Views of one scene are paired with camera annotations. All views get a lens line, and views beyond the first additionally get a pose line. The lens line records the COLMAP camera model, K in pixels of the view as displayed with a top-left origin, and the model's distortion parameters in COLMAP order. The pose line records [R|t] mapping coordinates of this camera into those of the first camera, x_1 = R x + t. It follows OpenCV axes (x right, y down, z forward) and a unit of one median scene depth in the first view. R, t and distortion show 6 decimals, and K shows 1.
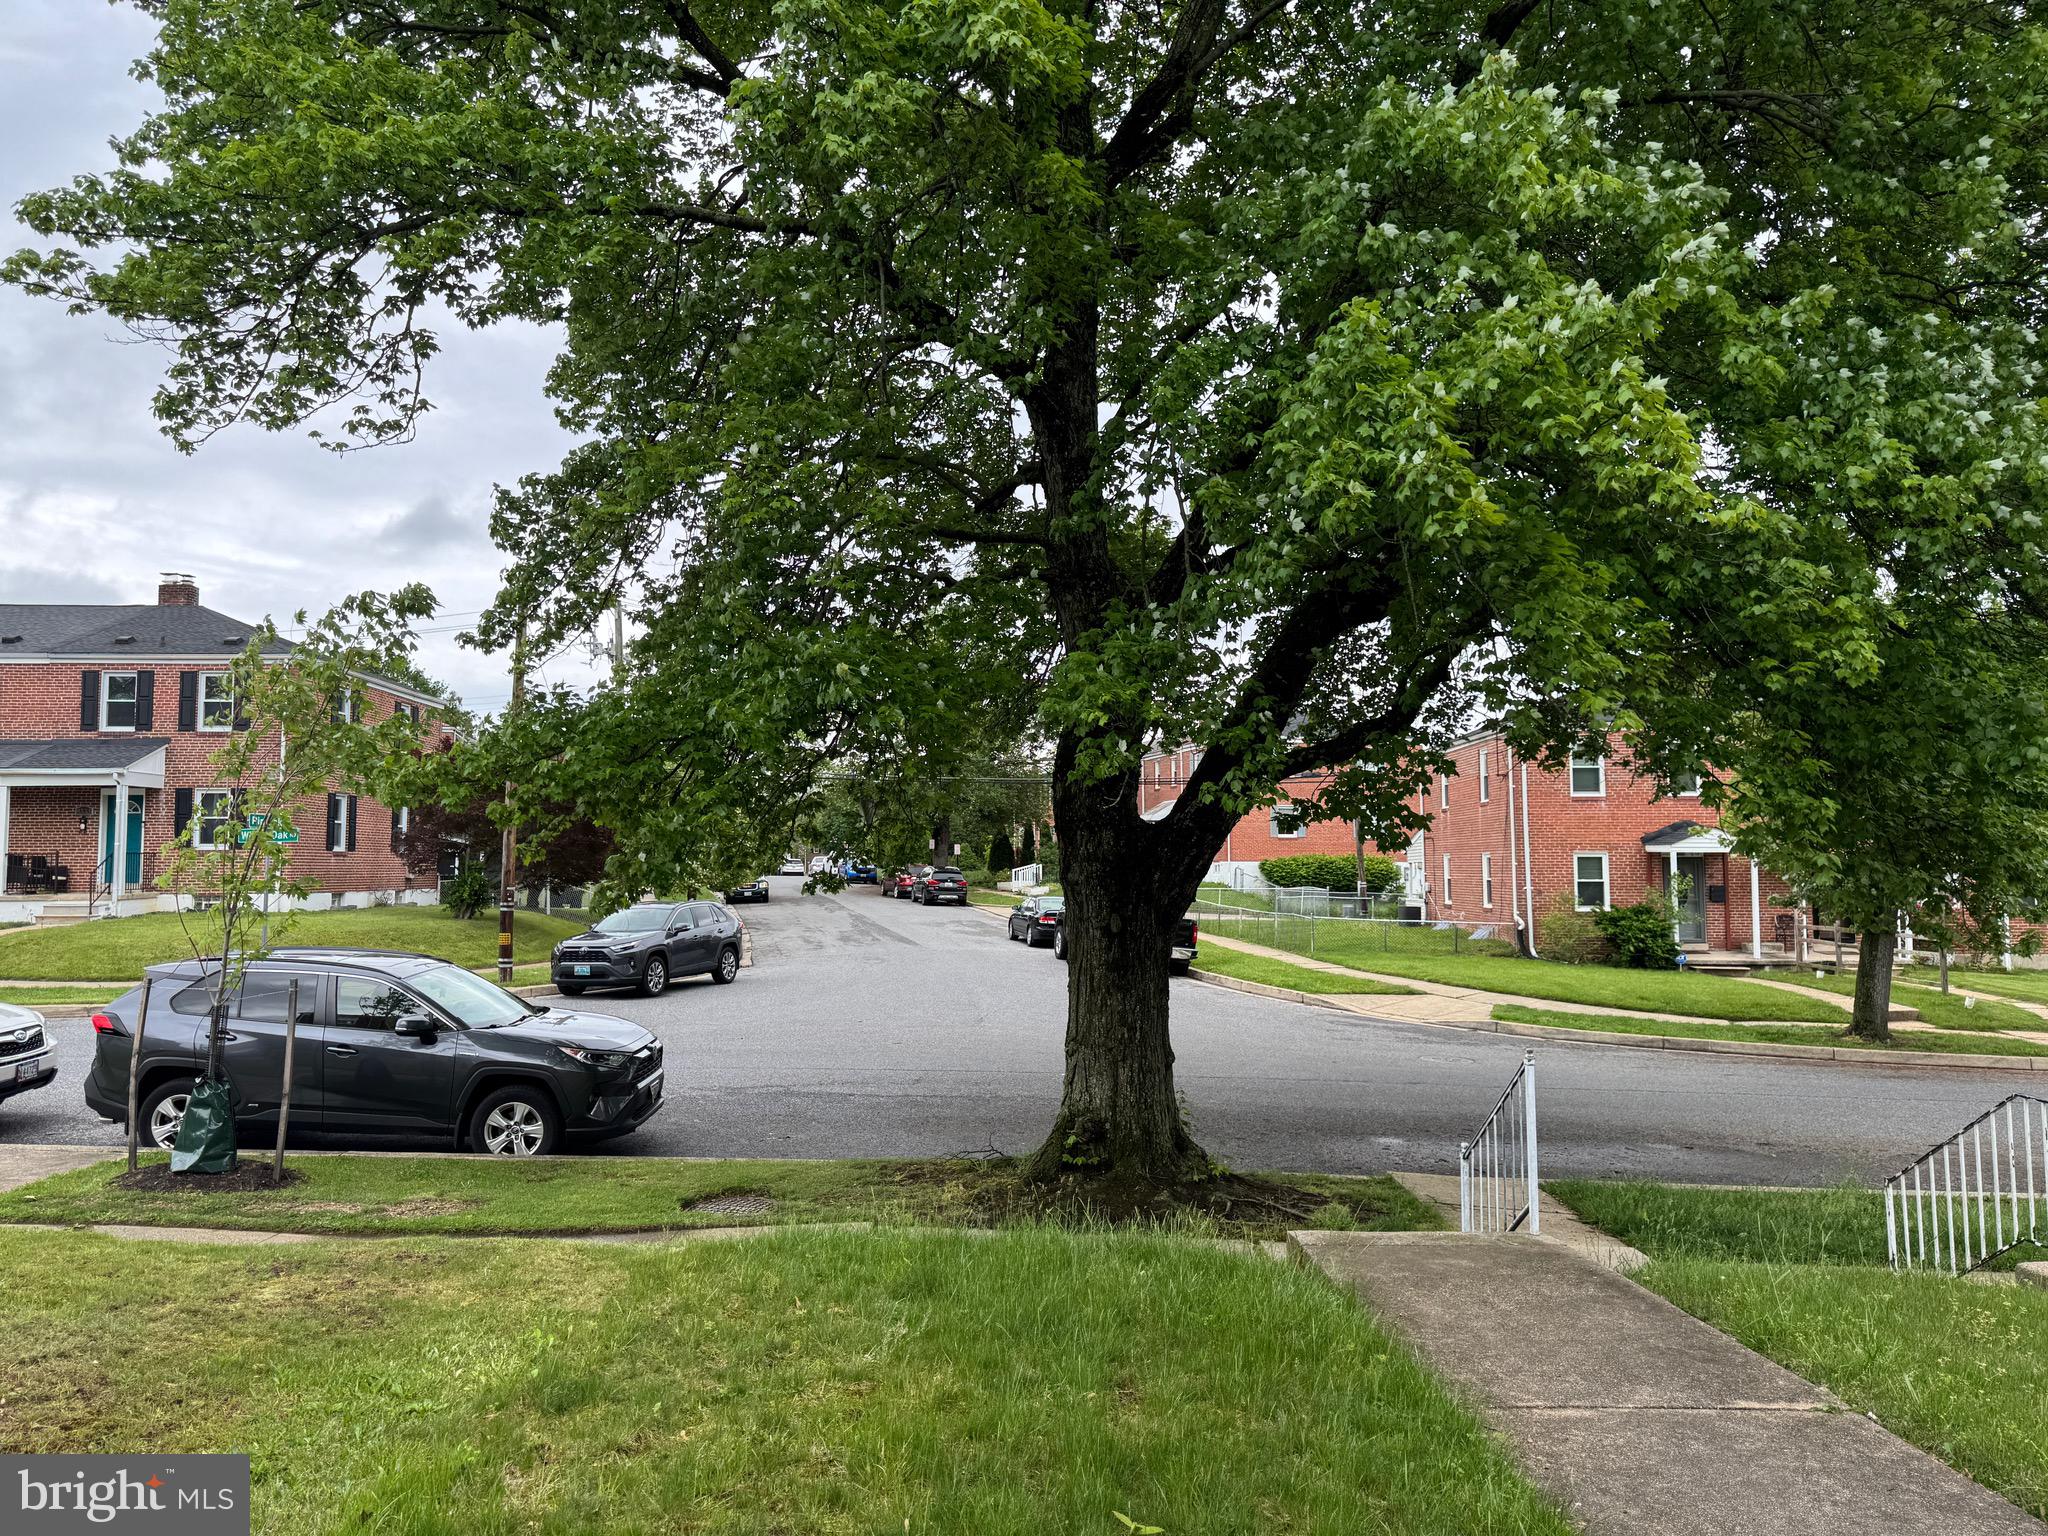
lens RADIAL K [[1453.7, 0, 1020.0], [0, 1453.7, 760.7], [0, 0, 1]] dist [0.087564, -0.106608]
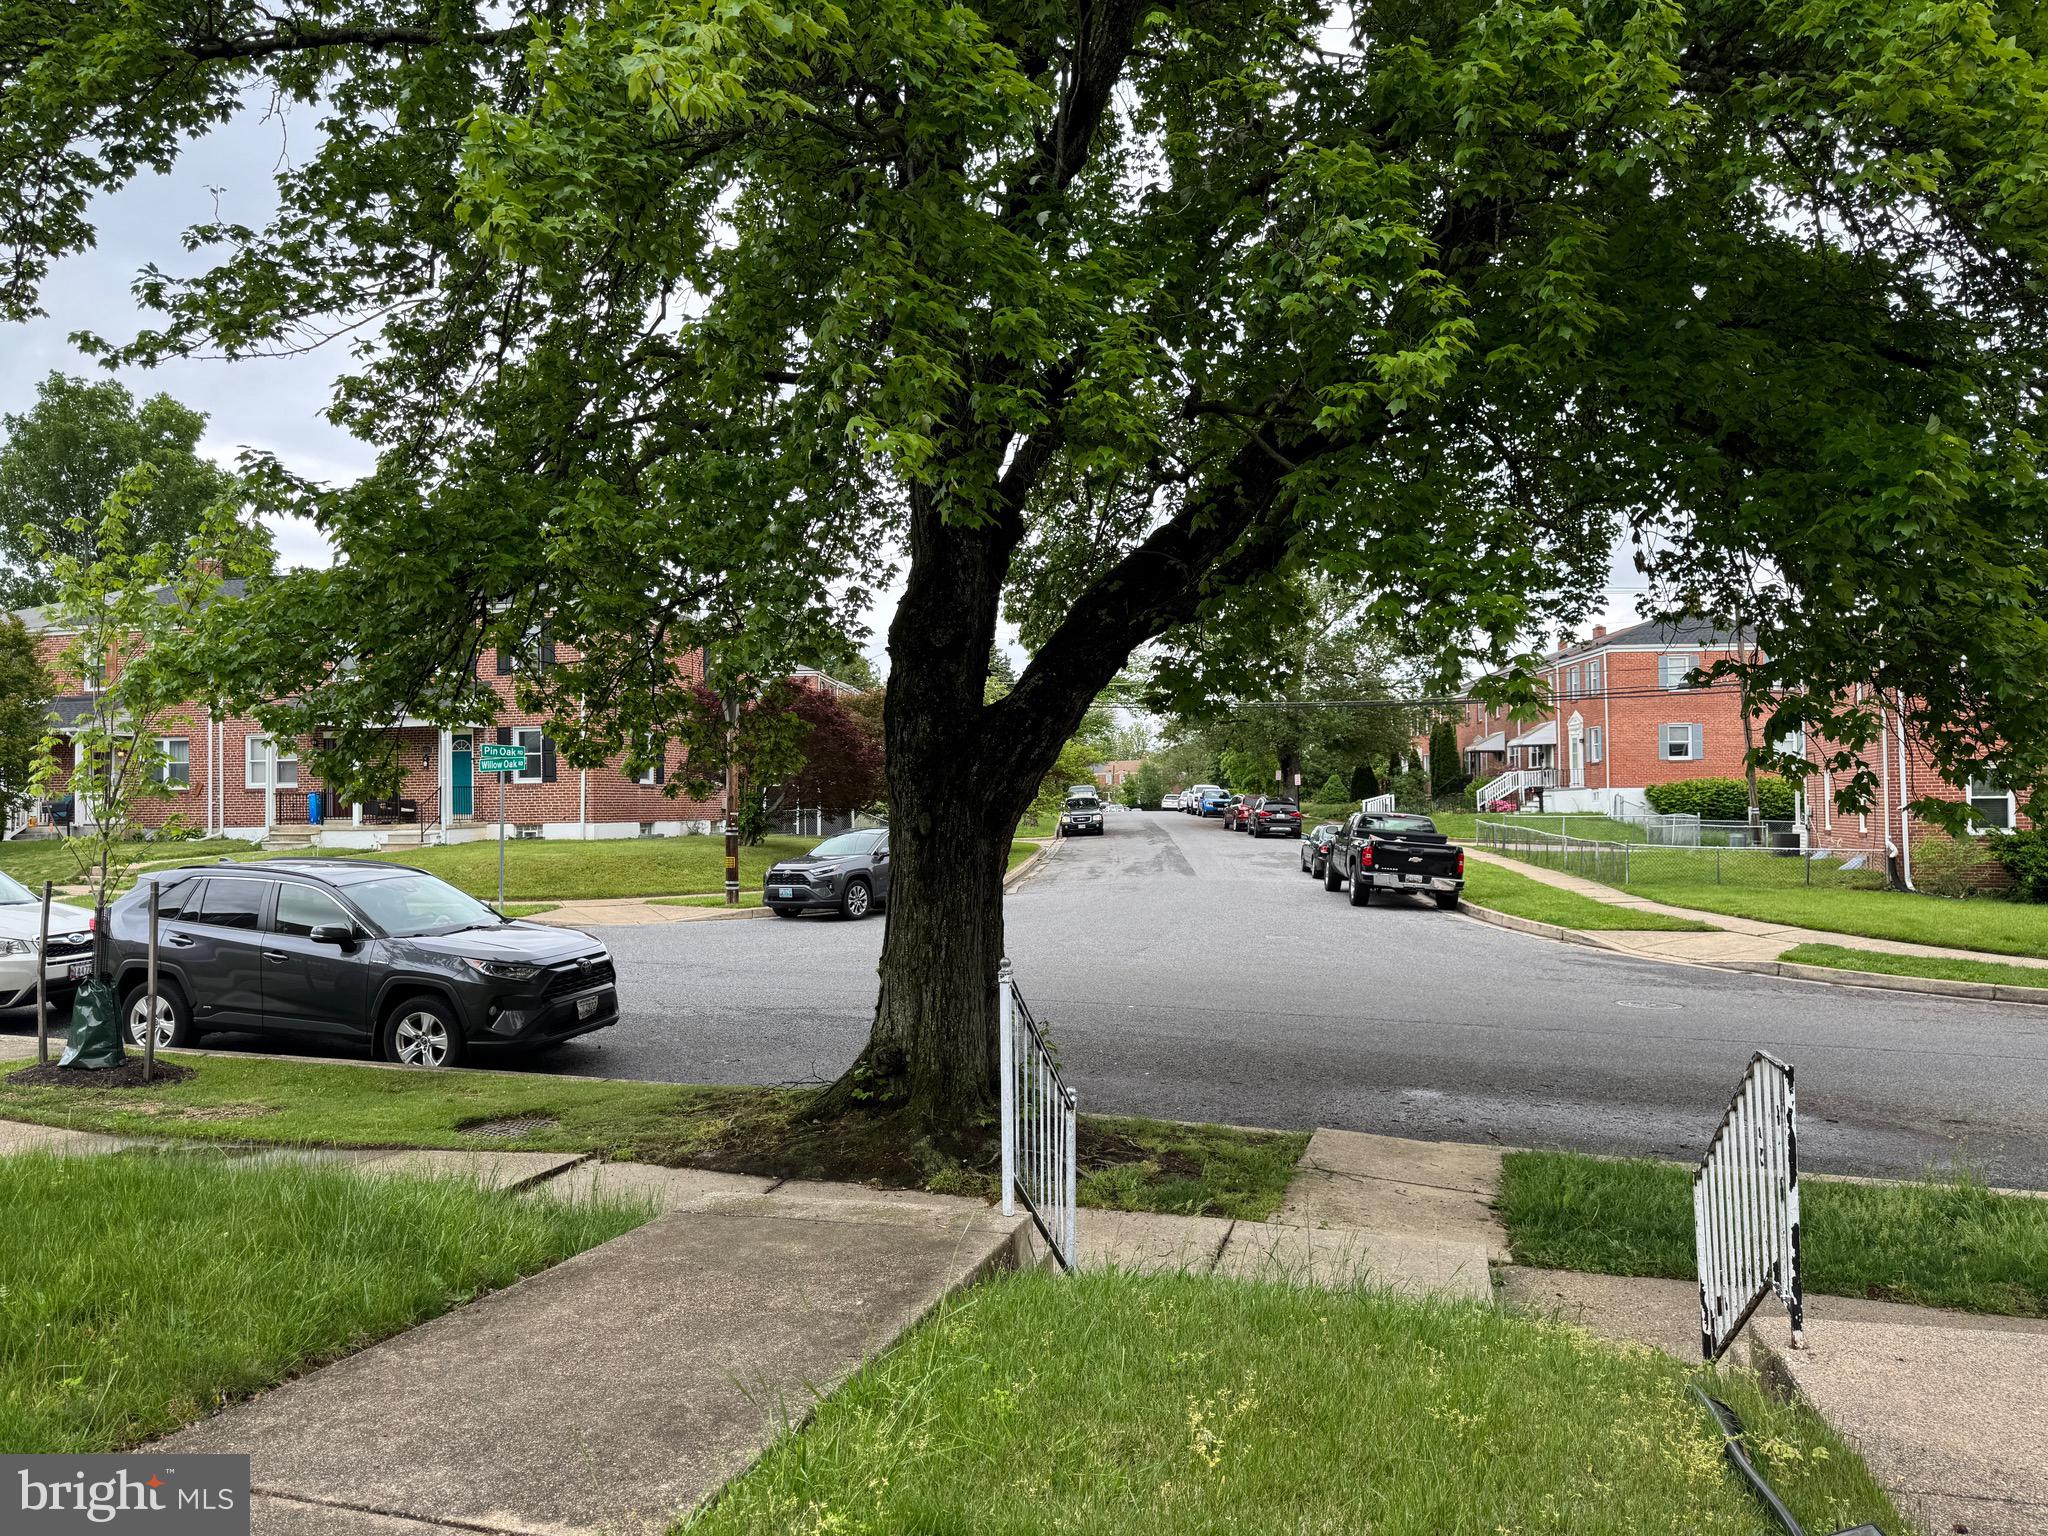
lens RADIAL K [[1453.7, 0, 1020.0], [0, 1453.7, 760.7], [0, 0, 1]] dist [0.087564, -0.106608]
pose [[0.957399, -0.019365, -0.288118, 0.147443], [0.031391, 0.998816, 0.037176, 0.018848], [0.287057, -0.044636, 0.956873, 0.084472]]
